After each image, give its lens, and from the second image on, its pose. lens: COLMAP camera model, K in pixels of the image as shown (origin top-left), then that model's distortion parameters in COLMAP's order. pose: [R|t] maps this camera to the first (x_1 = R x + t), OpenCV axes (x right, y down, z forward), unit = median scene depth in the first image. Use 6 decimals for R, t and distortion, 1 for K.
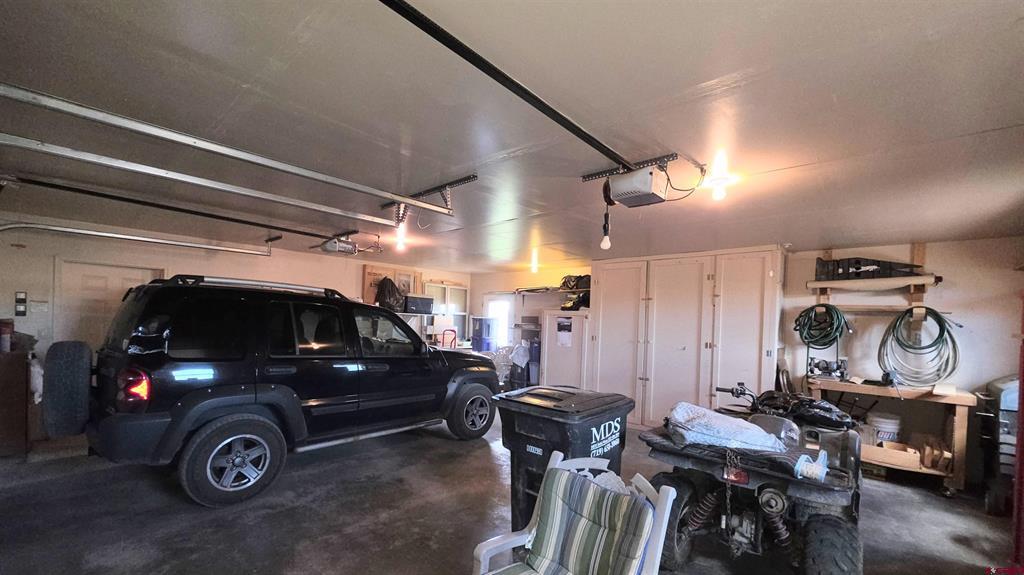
lens RADIAL K [[407.5, 0, 511.2], [0, 407.5, 310.4], [0, 0, 1]] dist [0.000575, 0.000071]
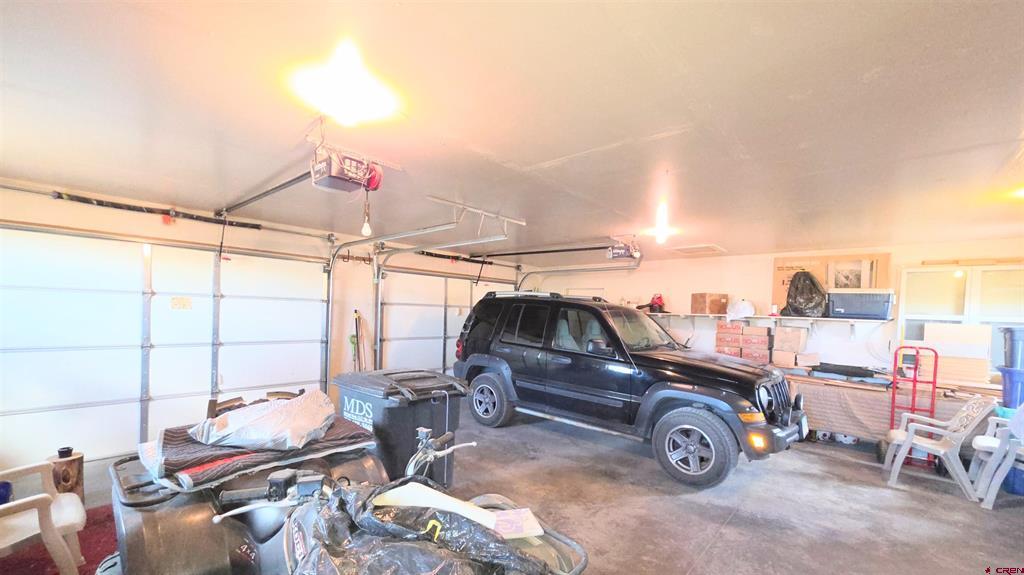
lens RADIAL K [[410.5, 0, 511.9], [0, 410.5, 281.1], [0, 0, 1]] dist [-0.000609, -0.000054]
pose [[0.012984, -0.097966, -0.995105, 1.186843], [-0.010757, 0.995118, -0.098108, 0.052662], [0.999858, 0.011978, 0.011867, 1.212451]]
